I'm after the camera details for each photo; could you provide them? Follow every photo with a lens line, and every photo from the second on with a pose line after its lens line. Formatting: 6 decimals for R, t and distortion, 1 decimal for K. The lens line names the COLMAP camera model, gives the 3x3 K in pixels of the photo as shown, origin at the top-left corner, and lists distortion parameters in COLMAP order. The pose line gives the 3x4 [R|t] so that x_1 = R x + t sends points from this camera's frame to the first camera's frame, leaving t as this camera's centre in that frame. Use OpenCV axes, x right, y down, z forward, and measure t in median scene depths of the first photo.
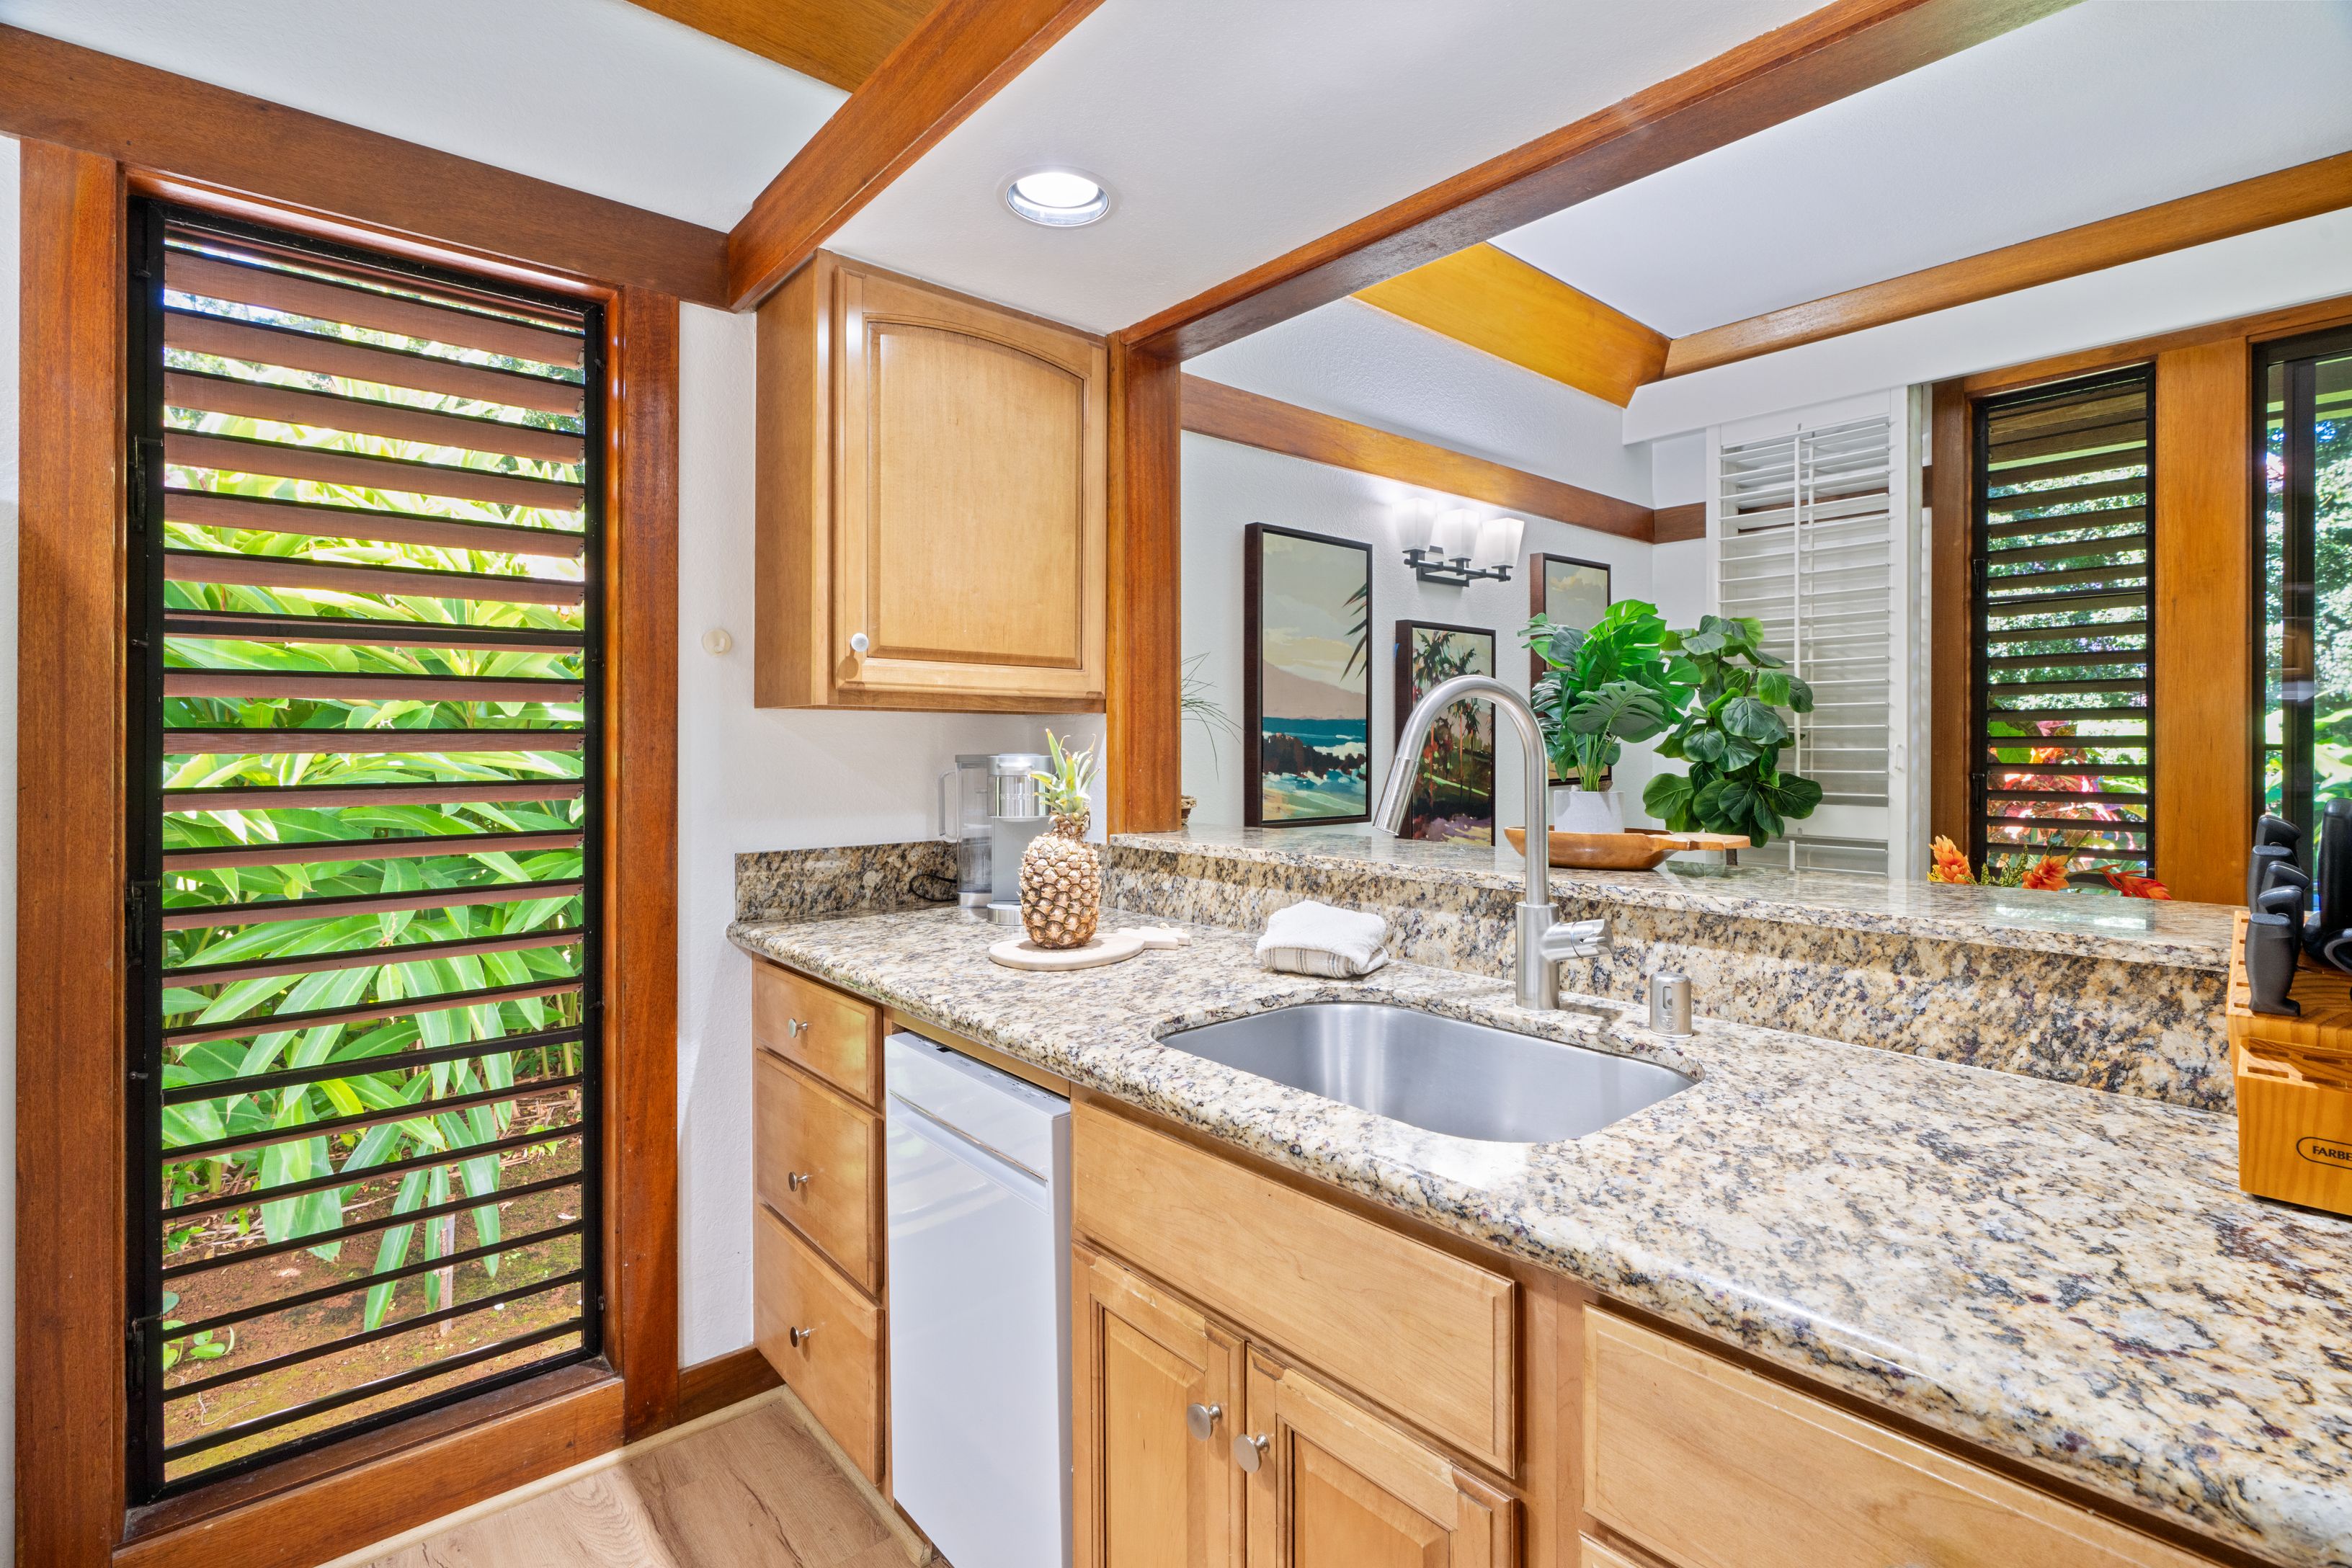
lens RADIAL K [[1068.6, 0, 1181.0], [0, 1068.6, 743.1], [0, 0, 1]] dist [-0.008955, 0.001050]
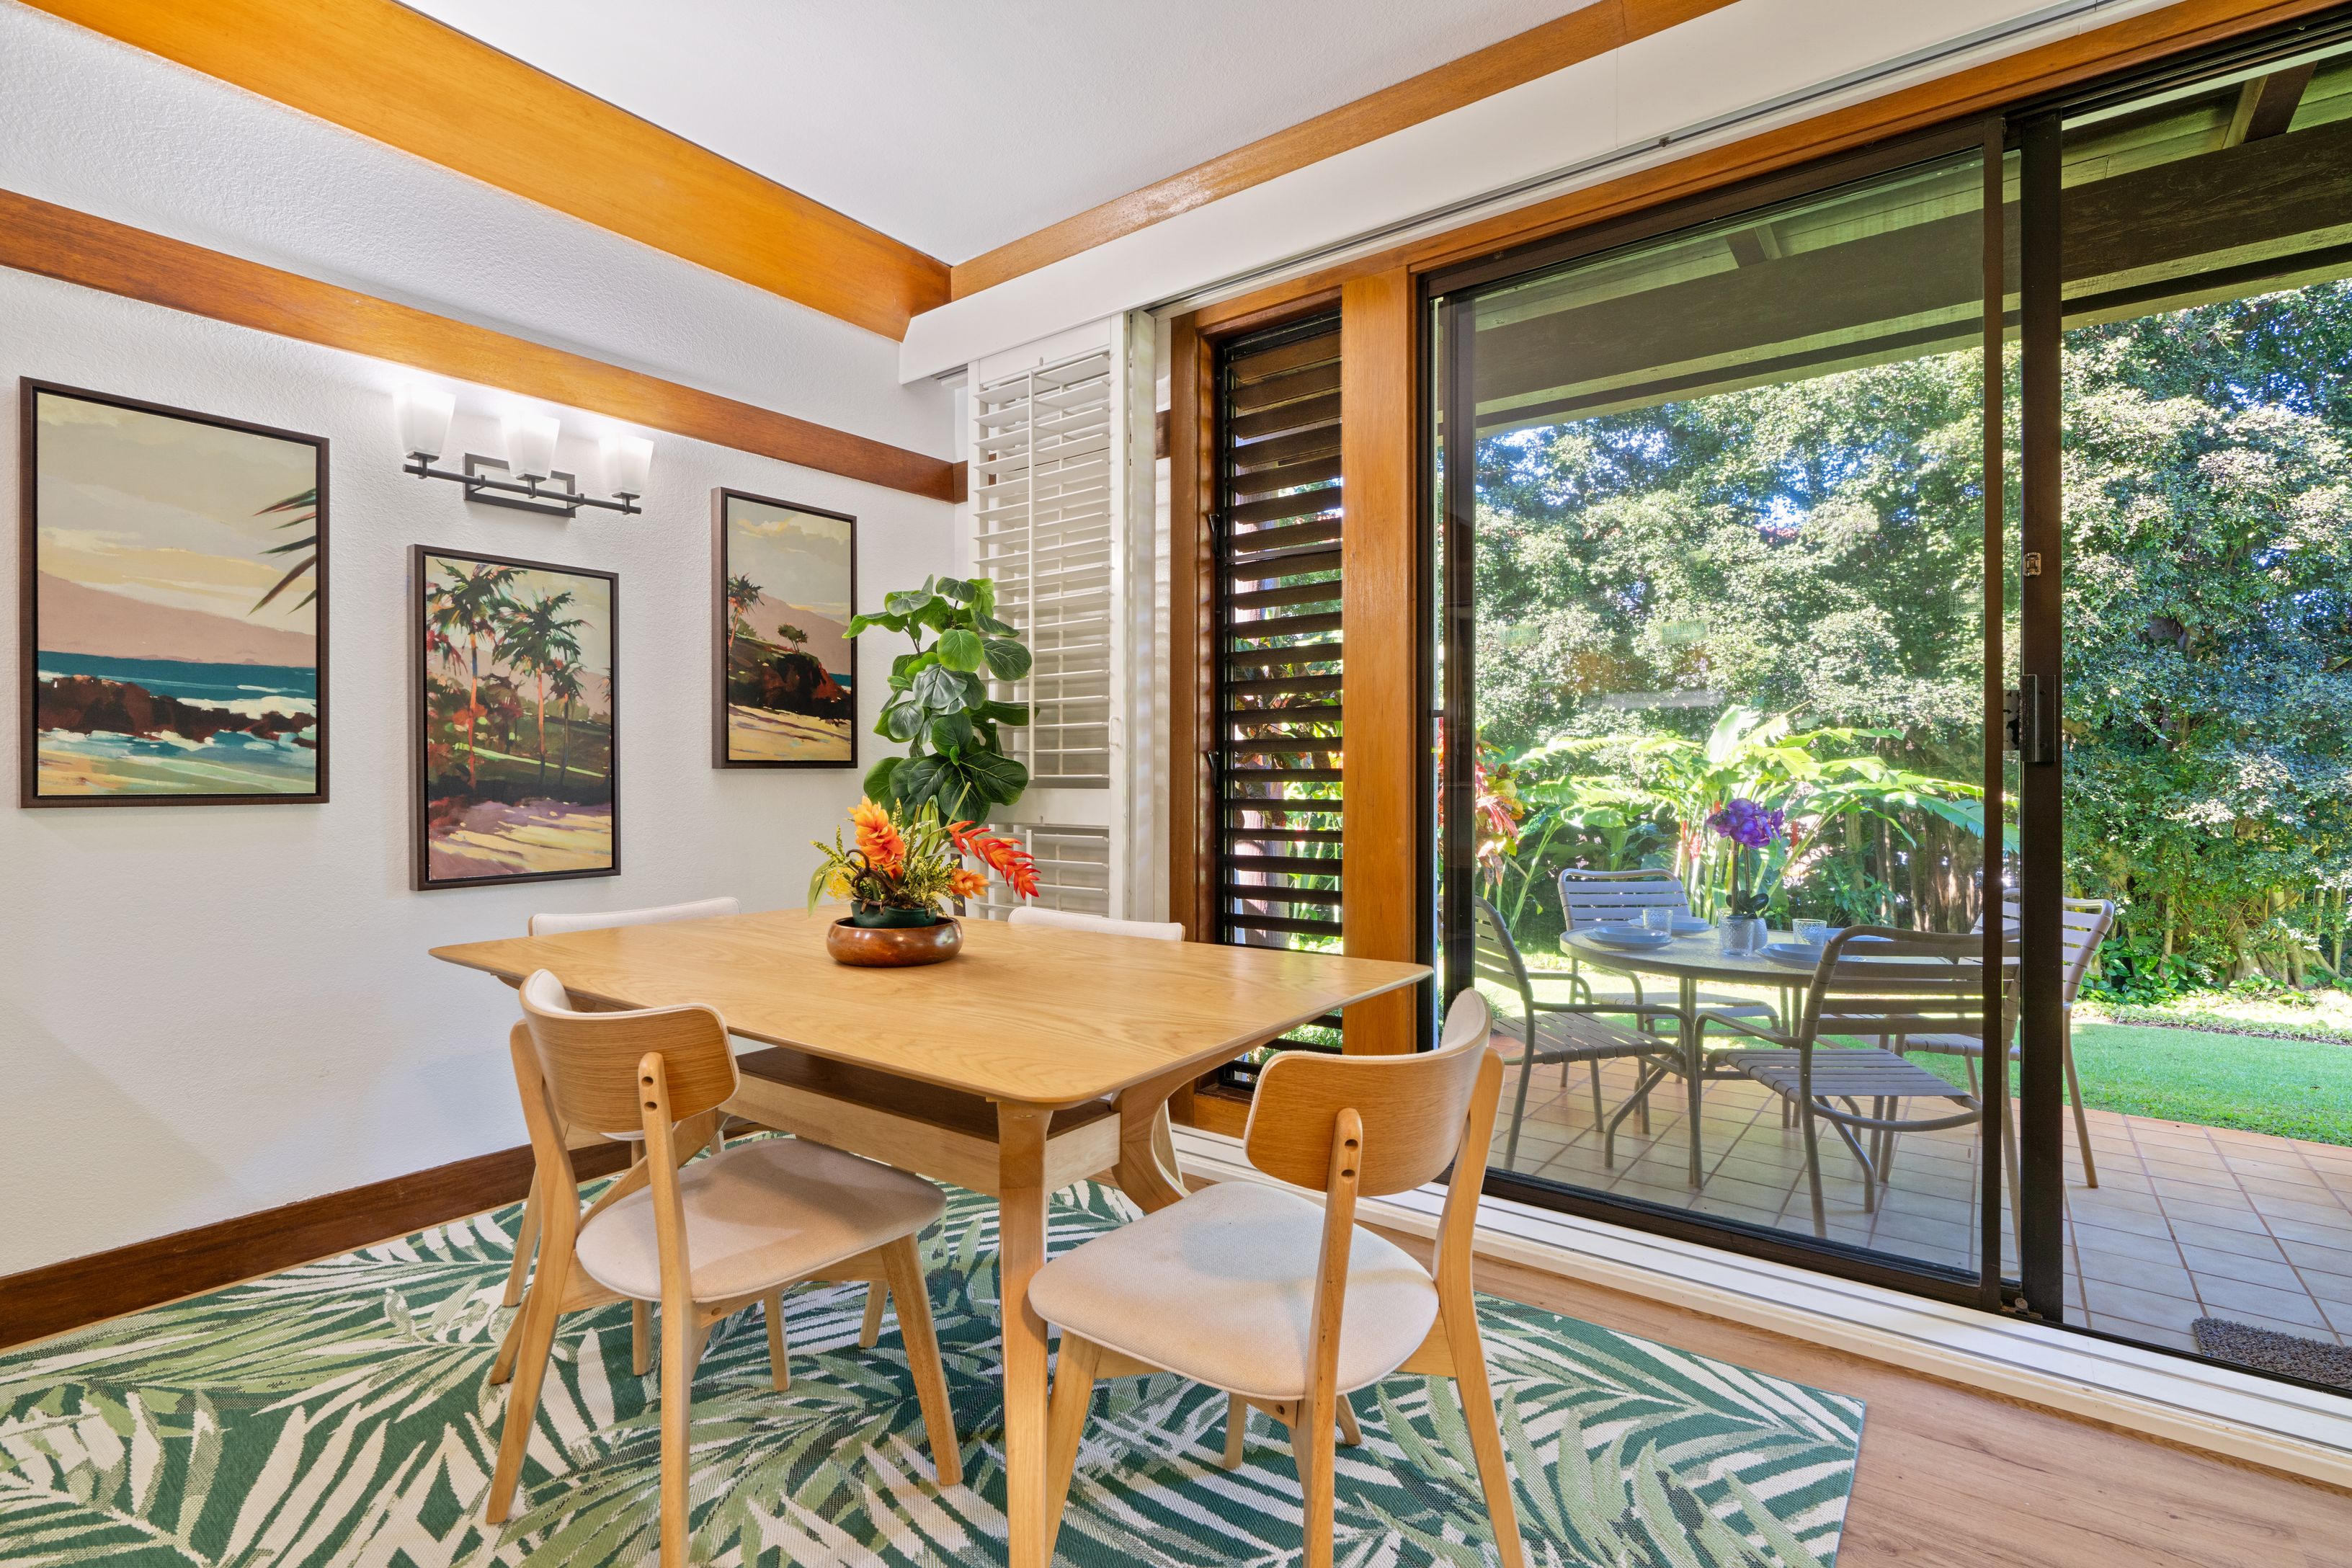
lens RADIAL K [[1071.6, 0, 1170.8], [0, 1071.6, 779.5], [0, 0, 1]] dist [-0.001465, 0.001310]
pose [[0.980020, -0.003294, 0.198872, 0.929299], [0.002968, 0.999994, 0.001941, 0.086349], [-0.198878, -0.001312, 0.980023, 0.201138]]
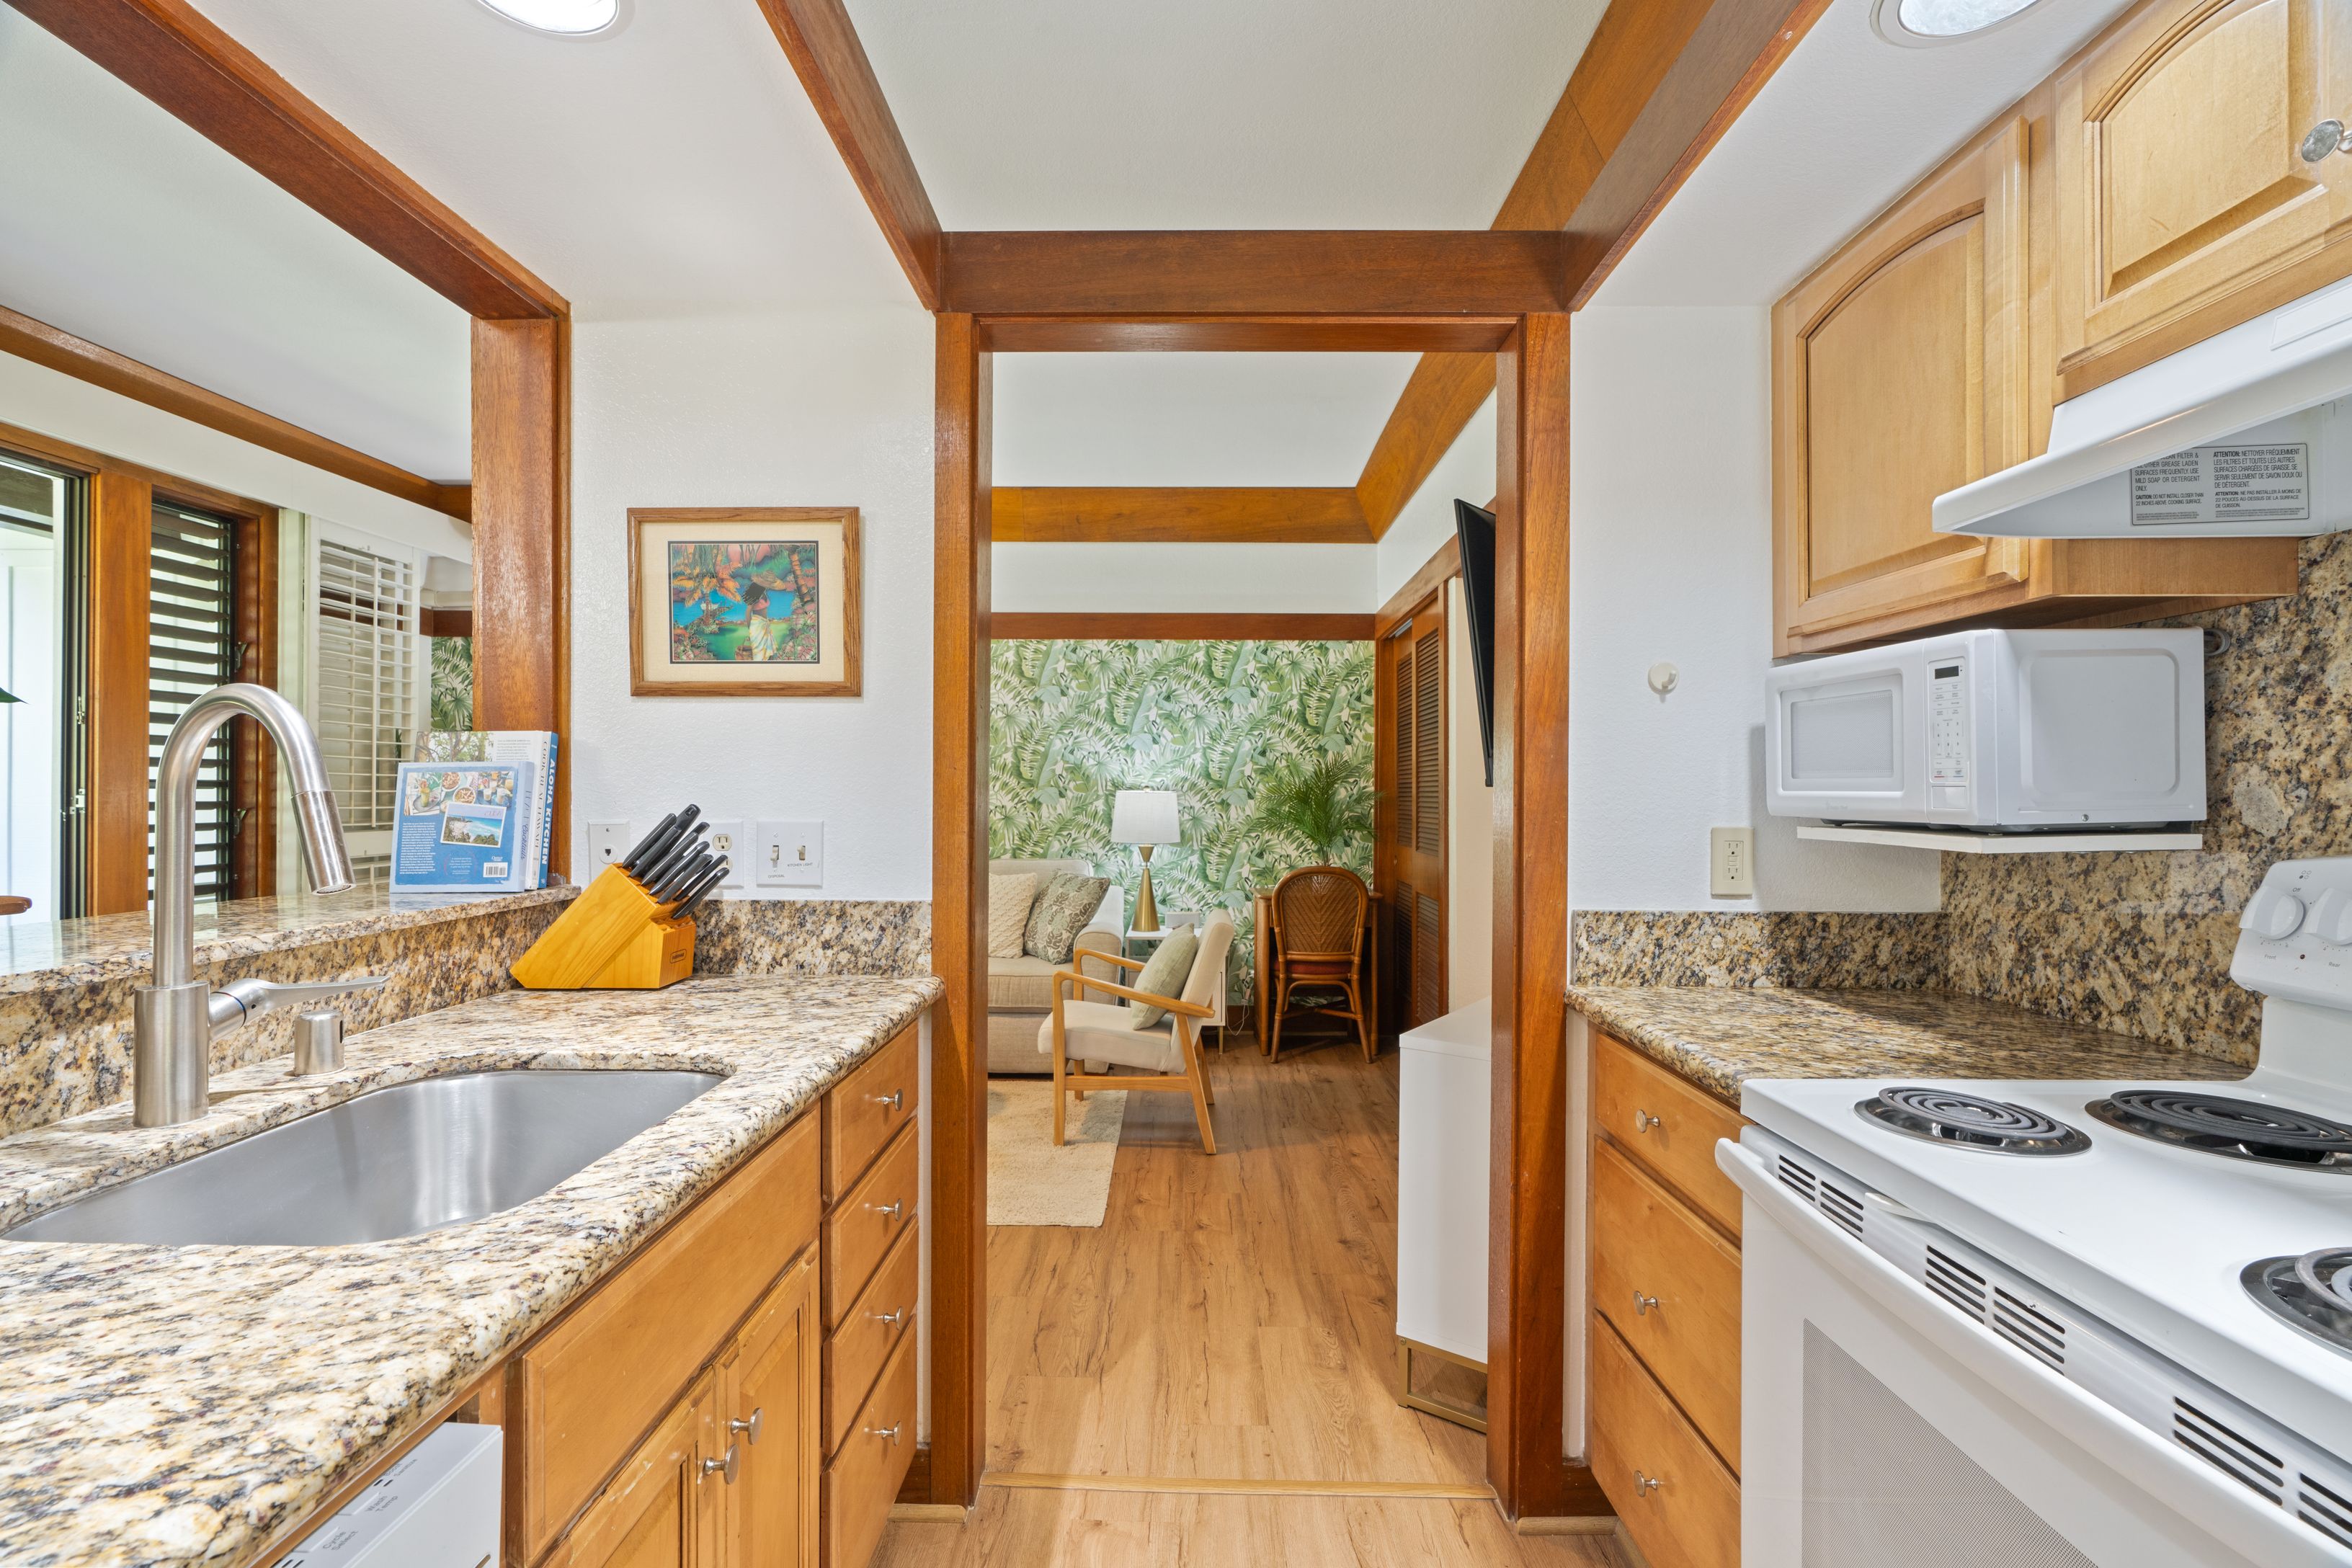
lens RADIAL K [[1060.0, 0, 1176.0], [0, 1060.0, 784.0], [0, 0, 1]] dist [-0.005914, 0.001755]
pose [[-0.744467, 0.000774, 0.667658, -0.448200], [-0.005989, 0.999951, -0.007837, 0.005984], [-0.667632, -0.009833, -0.744427, 0.694699]]
